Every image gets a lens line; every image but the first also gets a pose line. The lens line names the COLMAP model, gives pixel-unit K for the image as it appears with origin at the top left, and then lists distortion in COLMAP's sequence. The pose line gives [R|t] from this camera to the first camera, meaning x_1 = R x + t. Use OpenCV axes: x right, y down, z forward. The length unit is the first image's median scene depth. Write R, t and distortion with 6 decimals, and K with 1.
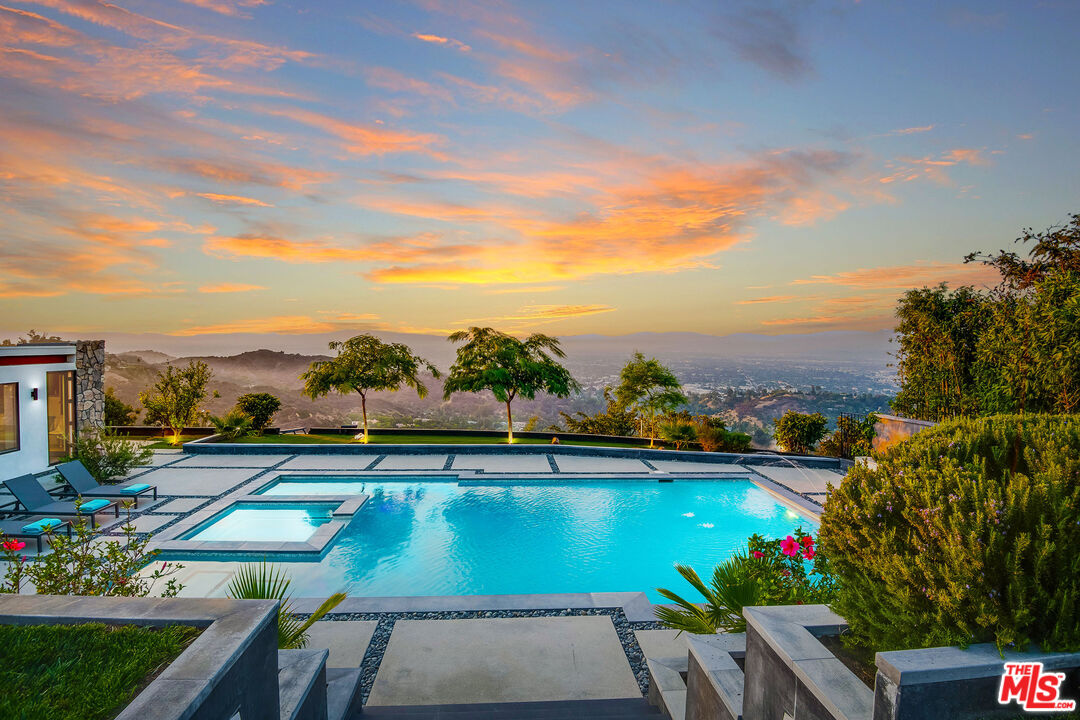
lens RADIAL K [[500.5, 0, 535.9], [0, 500.5, 362.1], [0, 0, 1]] dist [0.009616, -0.001732]
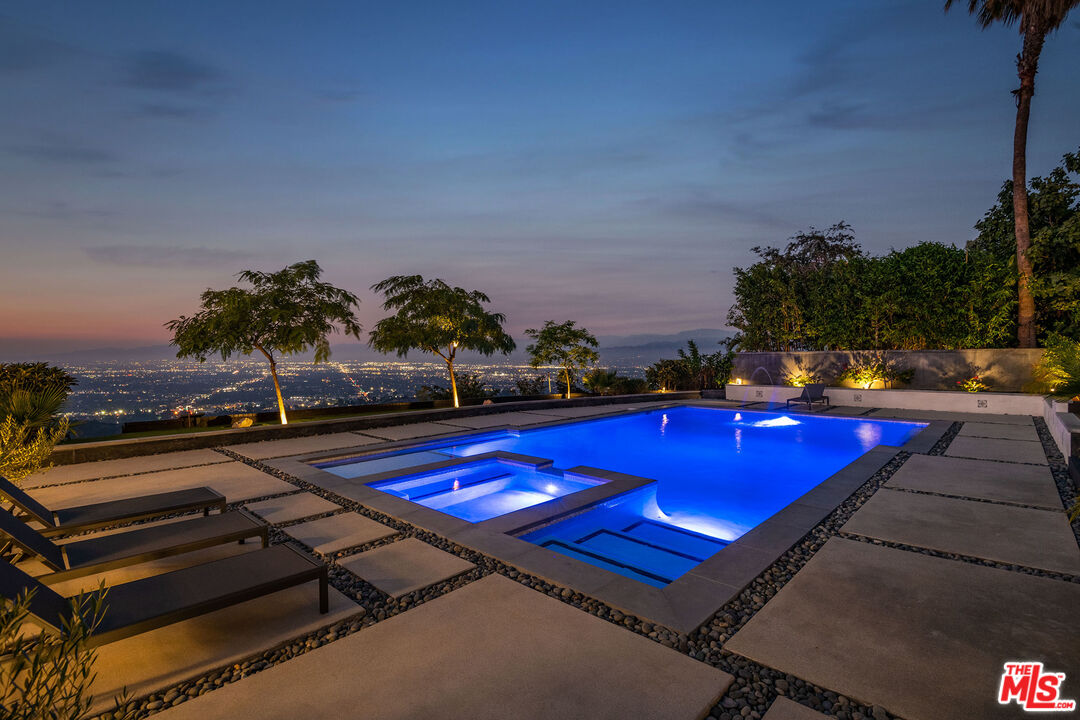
lens RADIAL K [[500.5, 0, 540.0], [0, 500.5, 362.6], [0, 0, 1]] dist [0.009616, -0.001732]
pose [[0.729117, -0.025454, 0.683916, -0.574346], [0.038210, 0.999263, -0.003544, 0.093915], [-0.683322, 0.028717, 0.729553, 0.282825]]
